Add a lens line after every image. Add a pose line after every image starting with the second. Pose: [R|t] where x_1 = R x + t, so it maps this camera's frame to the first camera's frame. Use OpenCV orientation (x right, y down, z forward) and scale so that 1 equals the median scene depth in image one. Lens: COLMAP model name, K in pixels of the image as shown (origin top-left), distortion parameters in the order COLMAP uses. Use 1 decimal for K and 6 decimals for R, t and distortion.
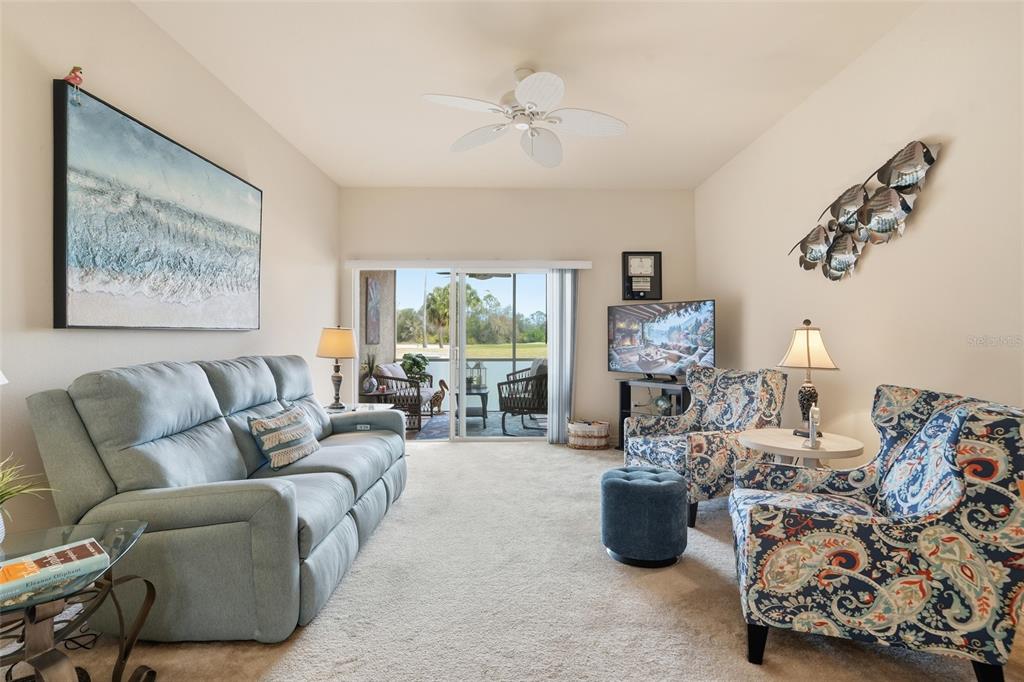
lens RADIAL K [[476.7, 0, 515.8], [0, 476.7, 336.2], [0, 0, 1]] dist [-0.062553, 0.020149]
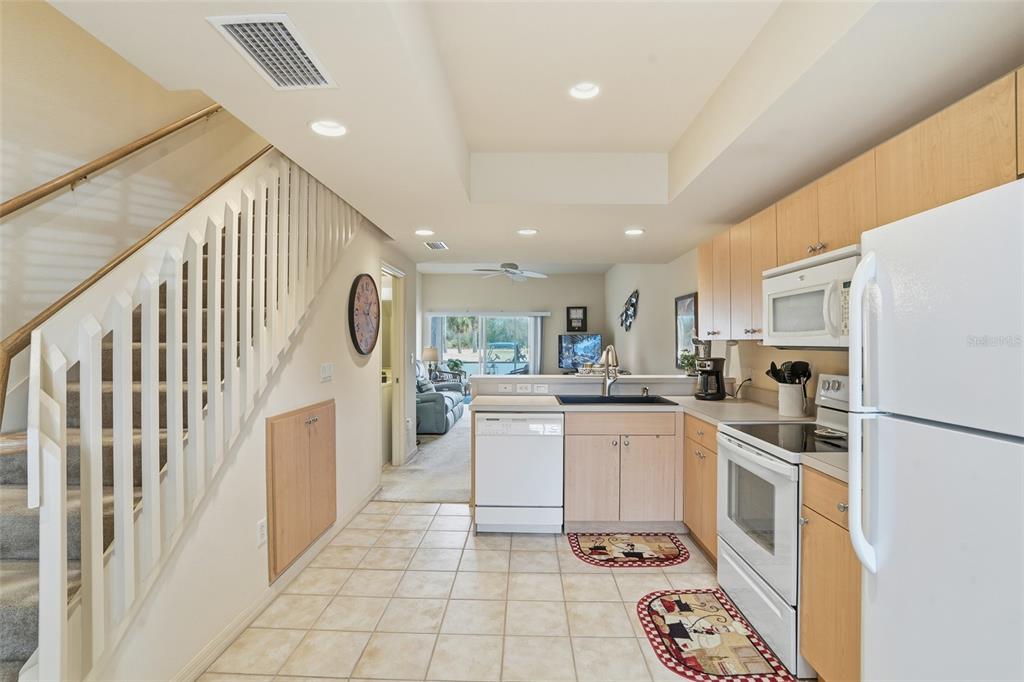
lens RADIAL K [[476.7, 0, 515.8], [0, 476.7, 336.2], [0, 0, 1]] dist [-0.062553, 0.020149]
pose [[0.999494, -0.000767, -0.031792, 0.077020], [0.000515, 0.999968, -0.007934, -0.041145], [0.031797, 0.007914, 0.999463, -0.965158]]
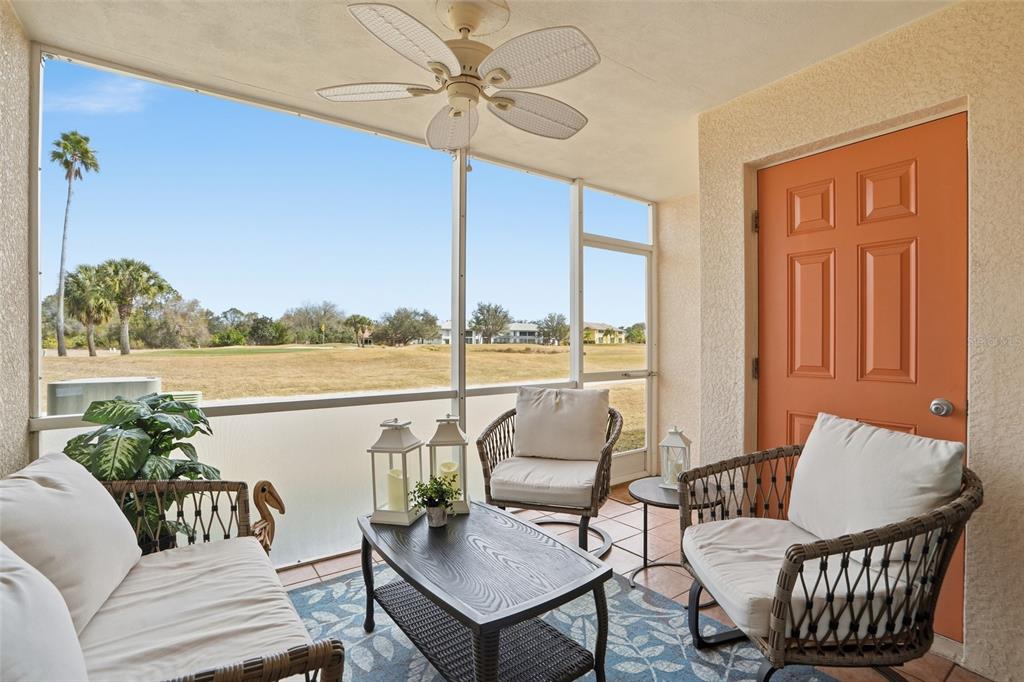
lens RADIAL K [[476.7, 0, 515.8], [0, 476.7, 336.2], [0, 0, 1]] dist [-0.062553, 0.020149]
pose [[0.823140, 0.003294, 0.567829, -0.285488], [-0.000422, 0.999986, -0.005188, 0.008409], [-0.567838, 0.004030, 0.823130, 1.033362]]
